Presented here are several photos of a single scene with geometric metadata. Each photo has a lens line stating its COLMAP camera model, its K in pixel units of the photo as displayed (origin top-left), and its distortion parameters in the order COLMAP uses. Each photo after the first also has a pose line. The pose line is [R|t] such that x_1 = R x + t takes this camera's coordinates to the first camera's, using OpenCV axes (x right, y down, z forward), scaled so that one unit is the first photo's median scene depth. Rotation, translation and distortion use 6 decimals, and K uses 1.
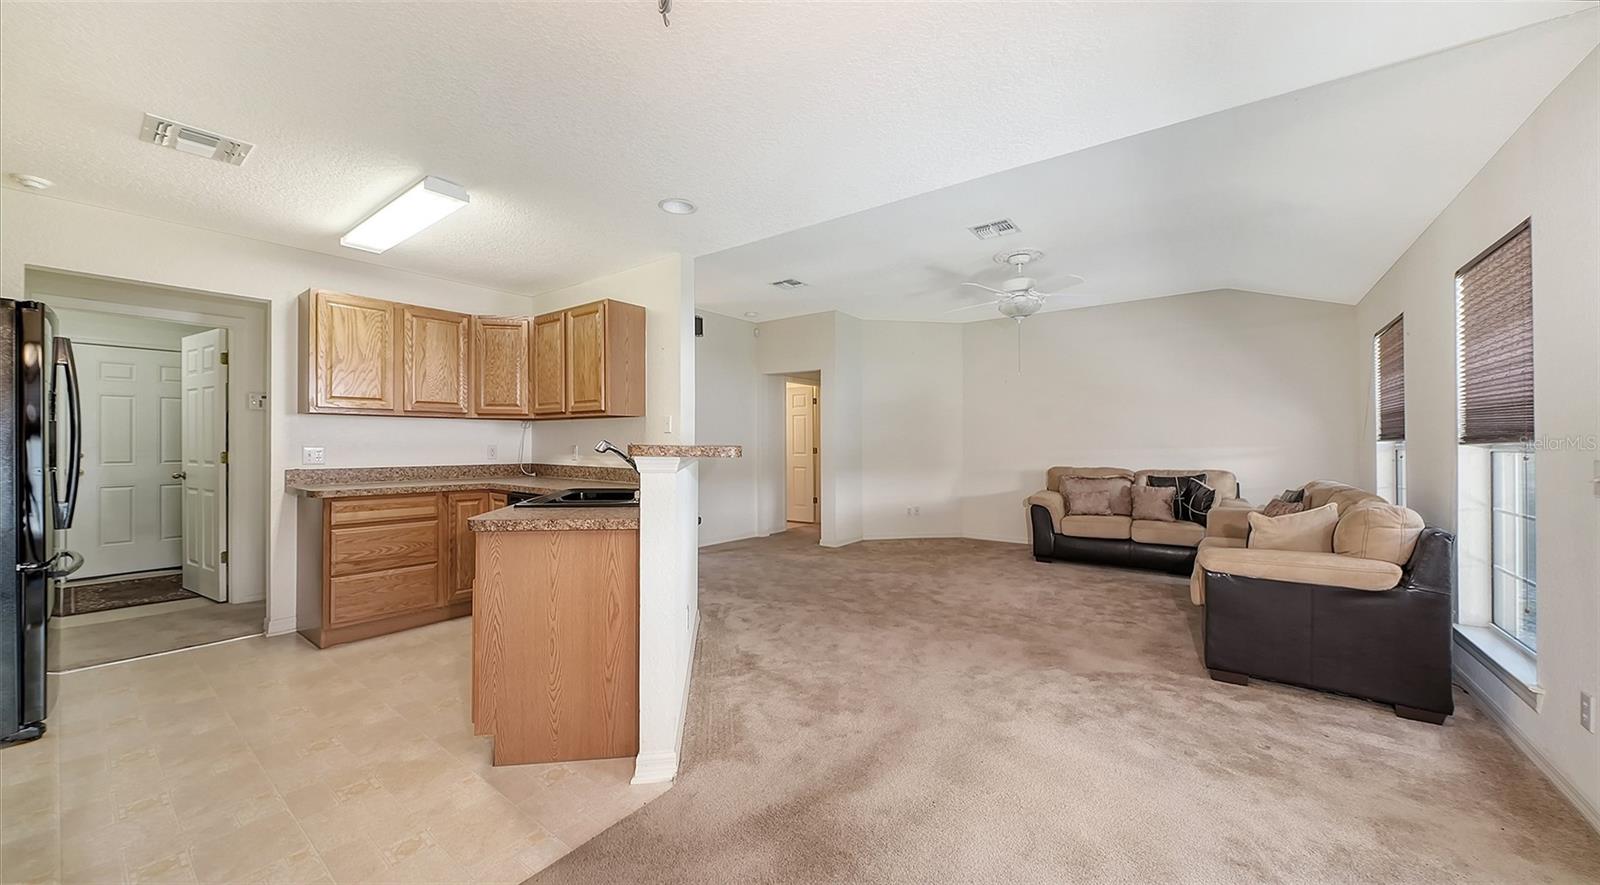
lens RADIAL K [[572.3, 0, 802.9], [0, 572.3, 434.9], [0, 0, 1]] dist [0.000287, -0.002181]
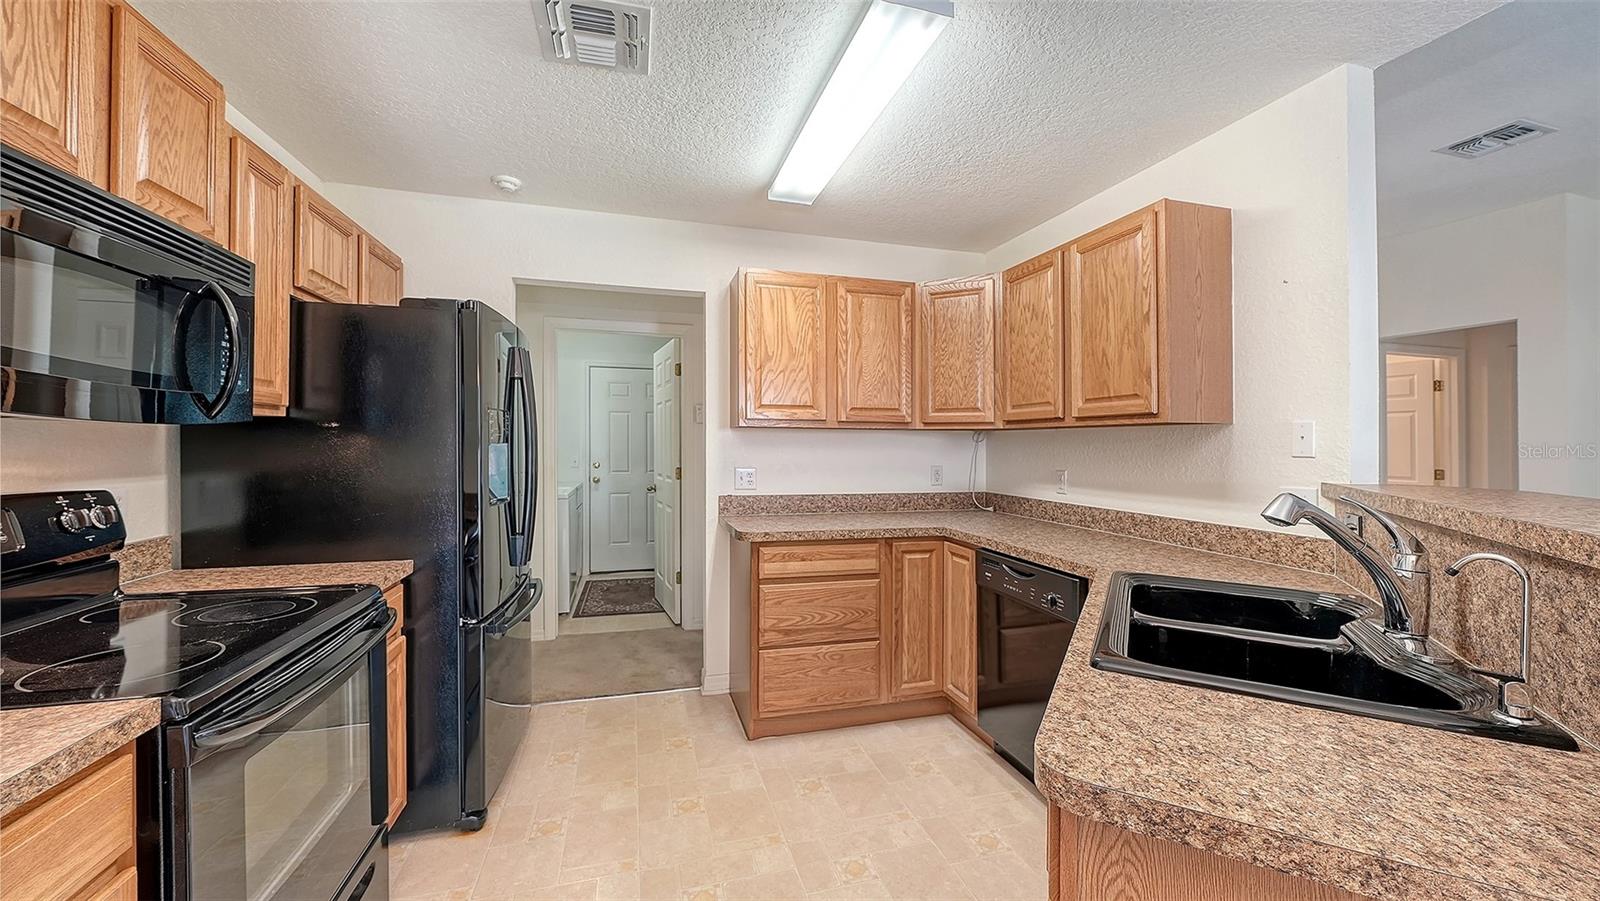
lens RADIAL K [[606.8, 0, 804.9], [0, 606.8, 442.0], [0, 0, 1]] dist [-0.001049, -0.000157]
pose [[0.802440, 0.000636, -0.596733, -0.273455], [0.003053, 0.999982, 0.005171, -0.020404], [0.596725, -0.005971, 0.802423, 0.359128]]
